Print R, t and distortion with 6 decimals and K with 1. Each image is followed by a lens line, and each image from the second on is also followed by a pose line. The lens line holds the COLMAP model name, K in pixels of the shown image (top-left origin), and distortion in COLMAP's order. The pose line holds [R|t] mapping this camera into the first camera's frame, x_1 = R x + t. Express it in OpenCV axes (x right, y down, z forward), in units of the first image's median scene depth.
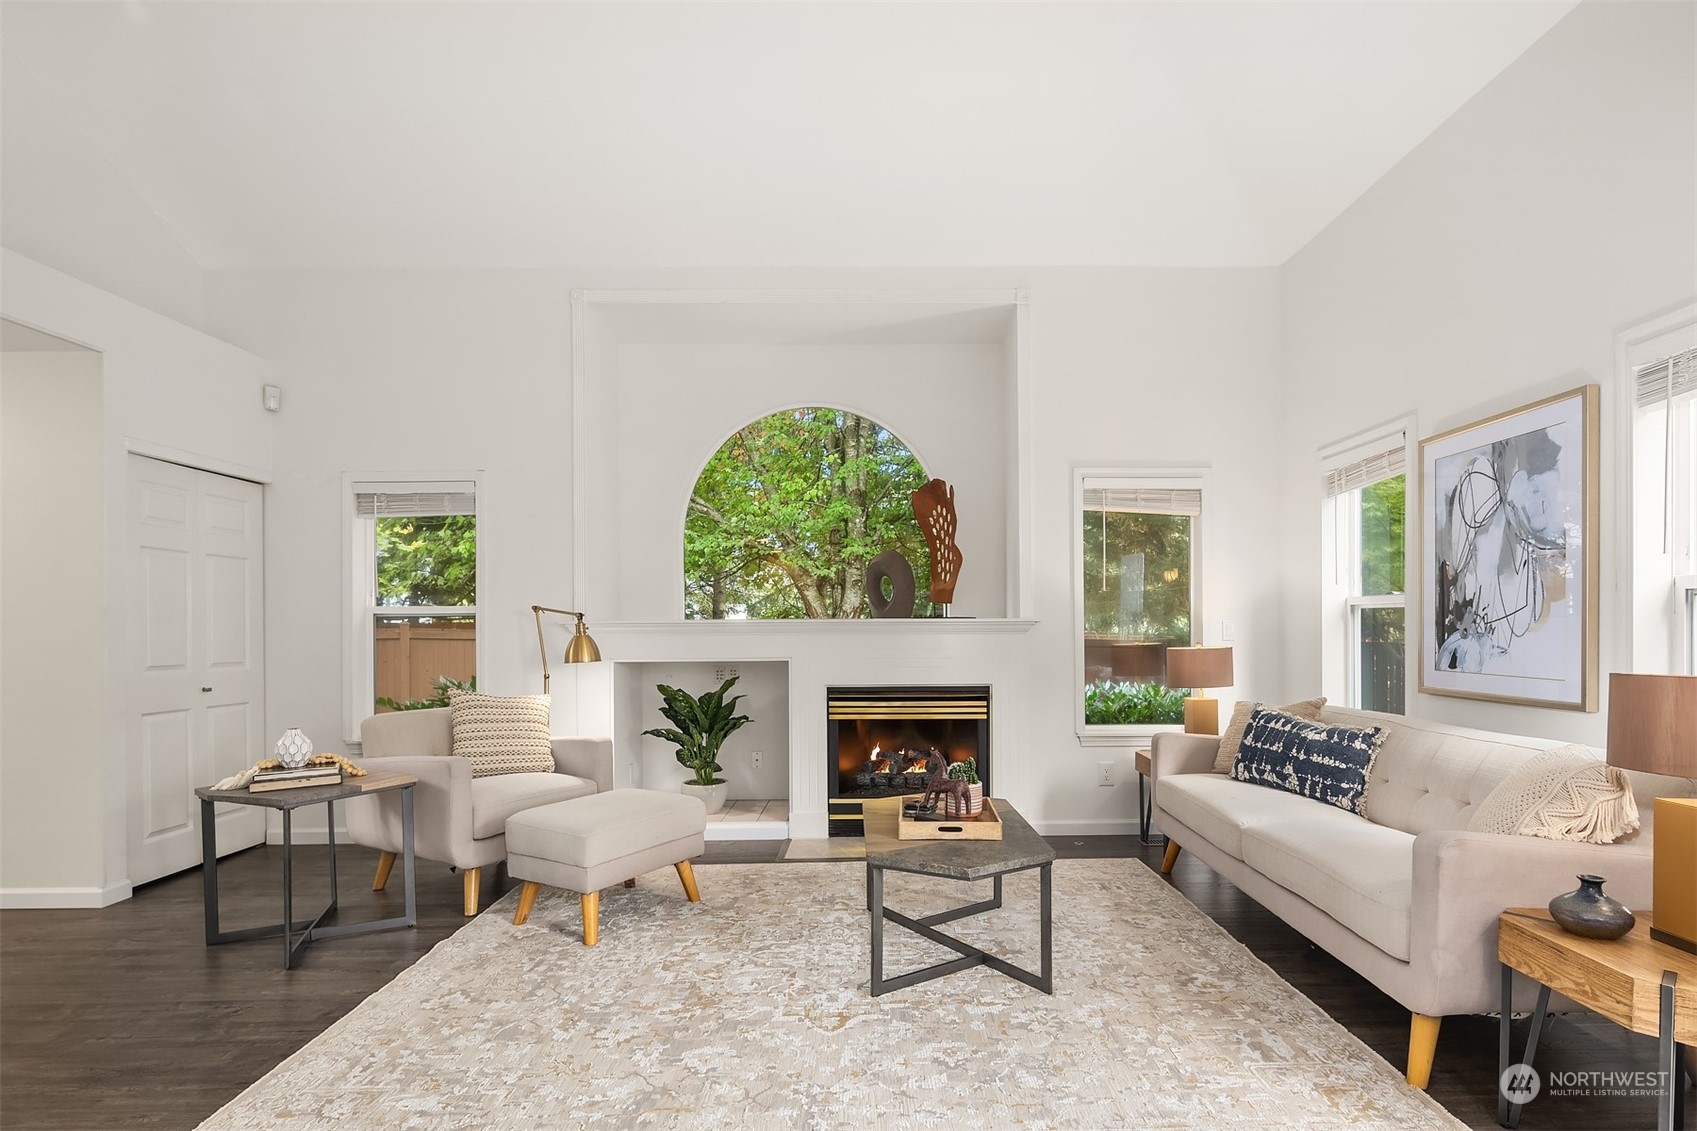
lens RADIAL K [[832.4, 0, 891.2], [0, 832.4, 648.0], [0, 0, 1]] dist [-0.000082, -0.003350]
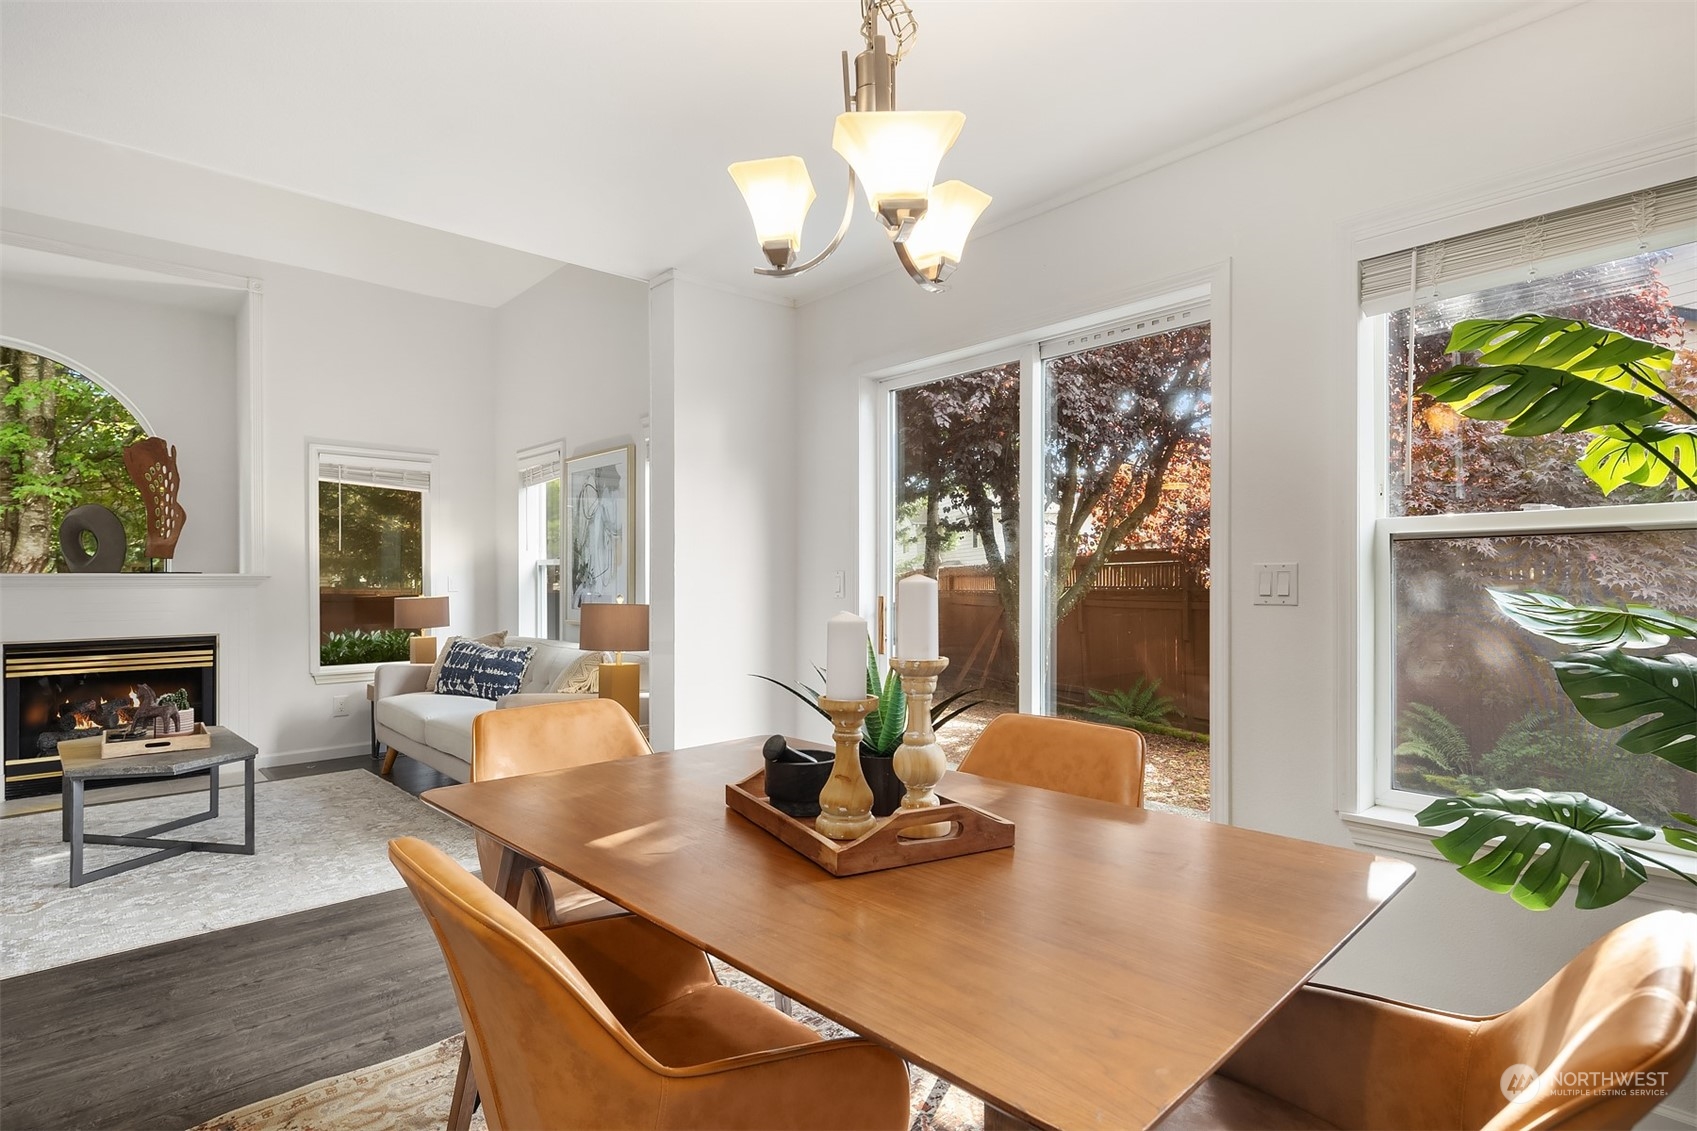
lens RADIAL K [[832.4, 0, 863.4], [0, 832.4, 575.9], [0, 0, 1]] dist [-0.000082, -0.003350]
pose [[0.733810, 0.005327, 0.679334, 0.000769], [0.017781, 0.999476, -0.027045, 0.013694], [-0.679122, 0.031925, 0.733331, -0.411343]]
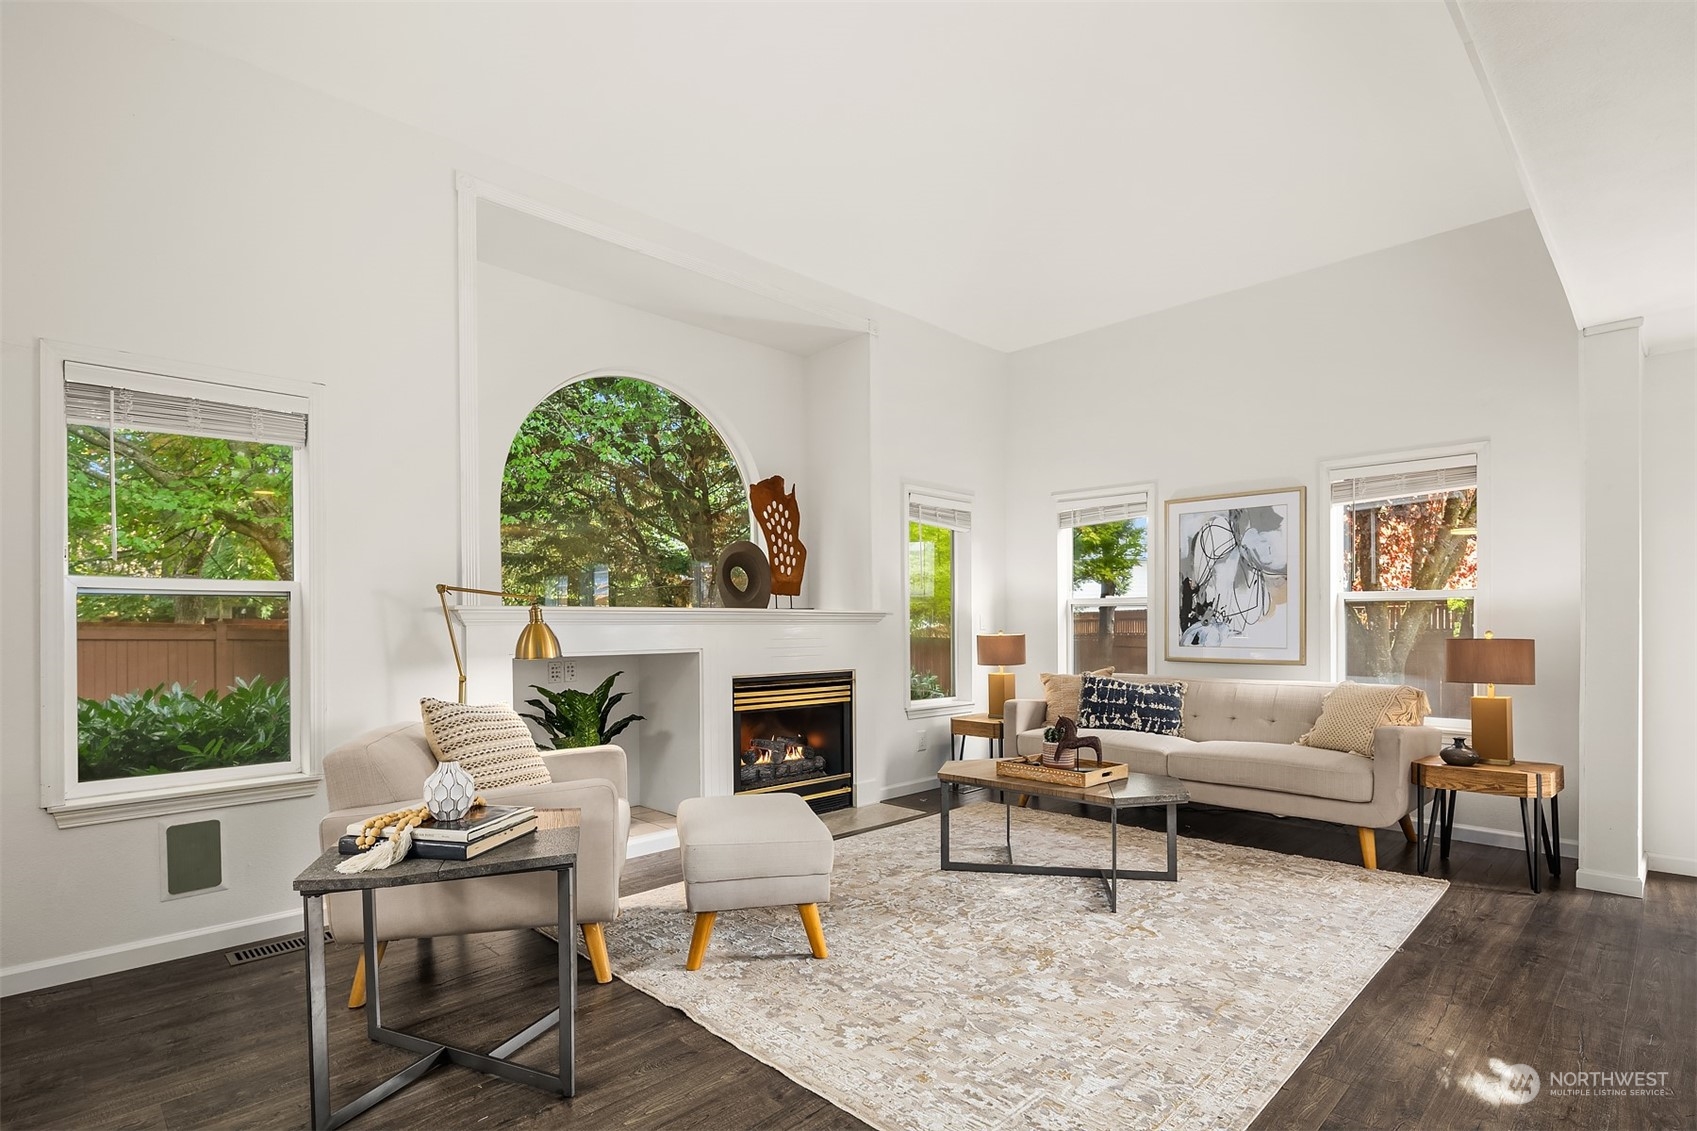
lens RADIAL K [[832.4, 0, 852.9], [0, 832.4, 616.6], [0, 0, 1]] dist [-0.000082, -0.003350]
pose [[0.728189, 0.007054, 0.685340, -0.720808], [0.014538, 0.999563, -0.025735, 0.002016], [-0.685222, 0.028704, 0.727768, 0.218871]]
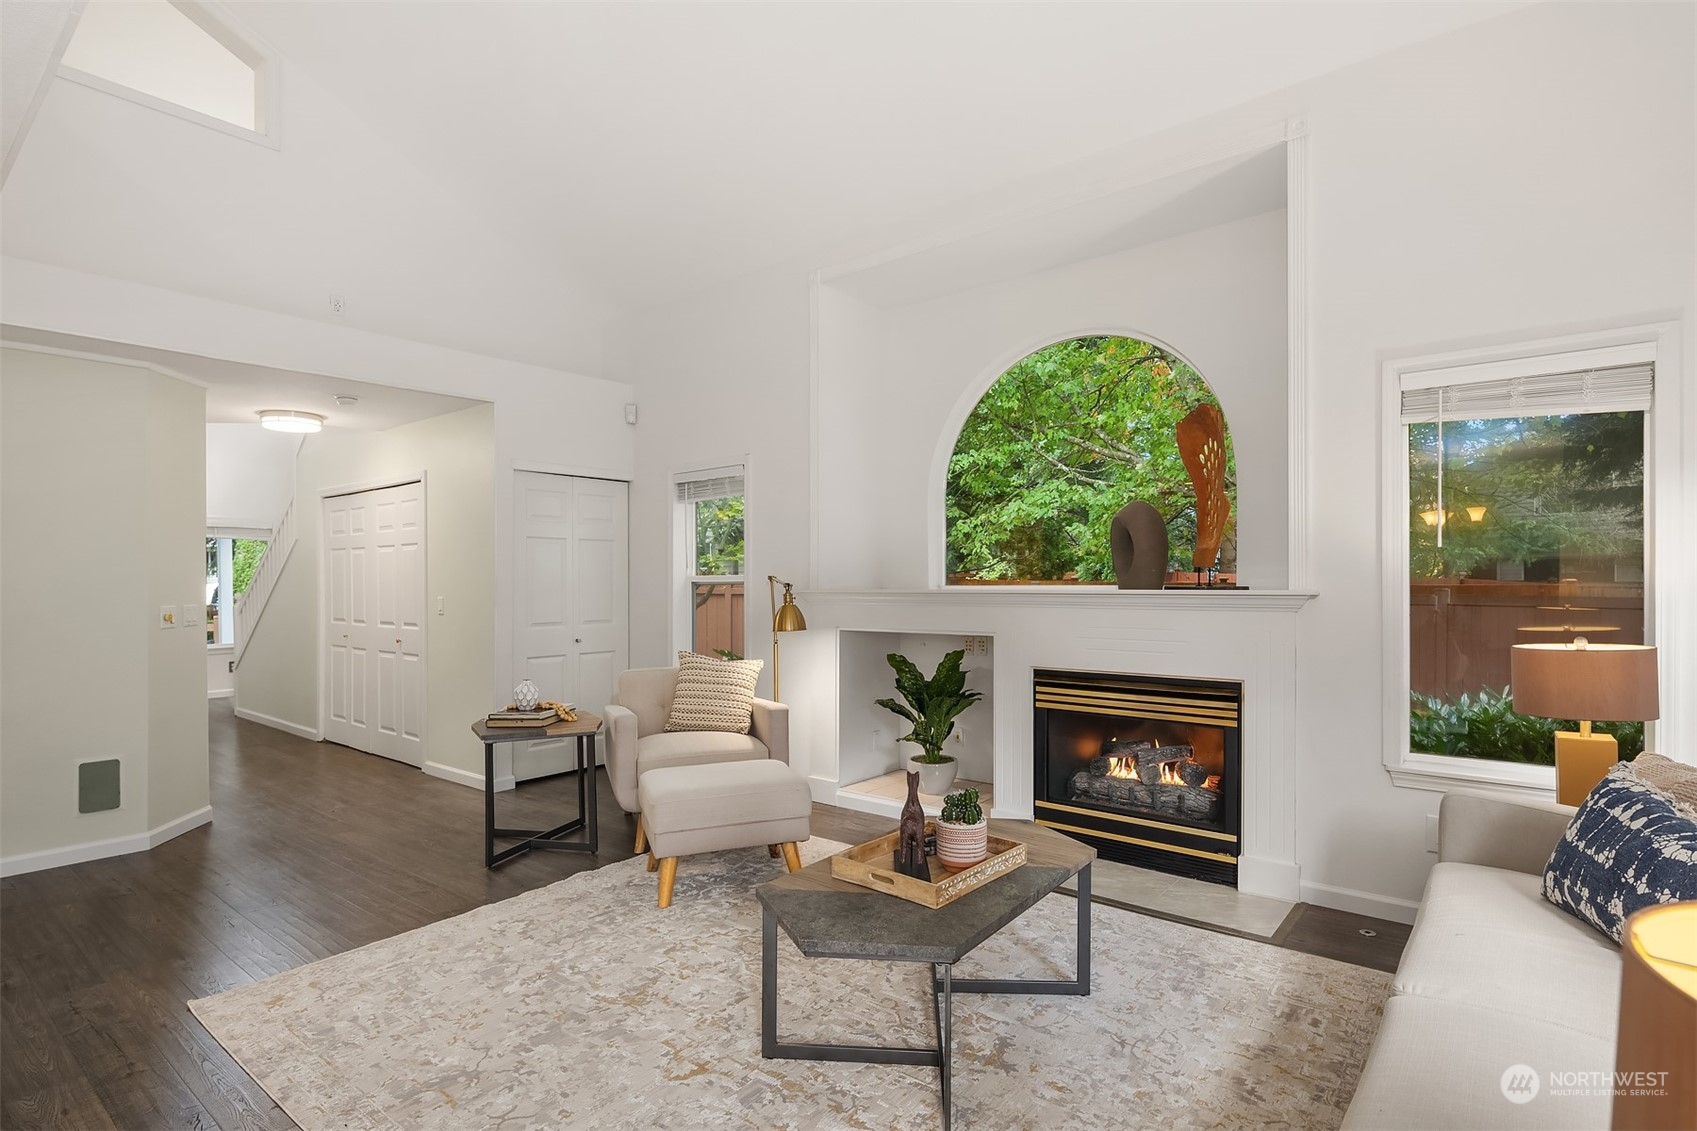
lens RADIAL K [[832.4, 0, 840.6], [0, 832.4, 595.5], [0, 0, 1]] dist [-0.000082, -0.003350]
pose [[0.765075, 0.011457, -0.643839, 0.357174], [-0.011919, 0.999922, 0.003630, -0.032337], [0.643830, 0.004897, 0.765153, 0.251169]]
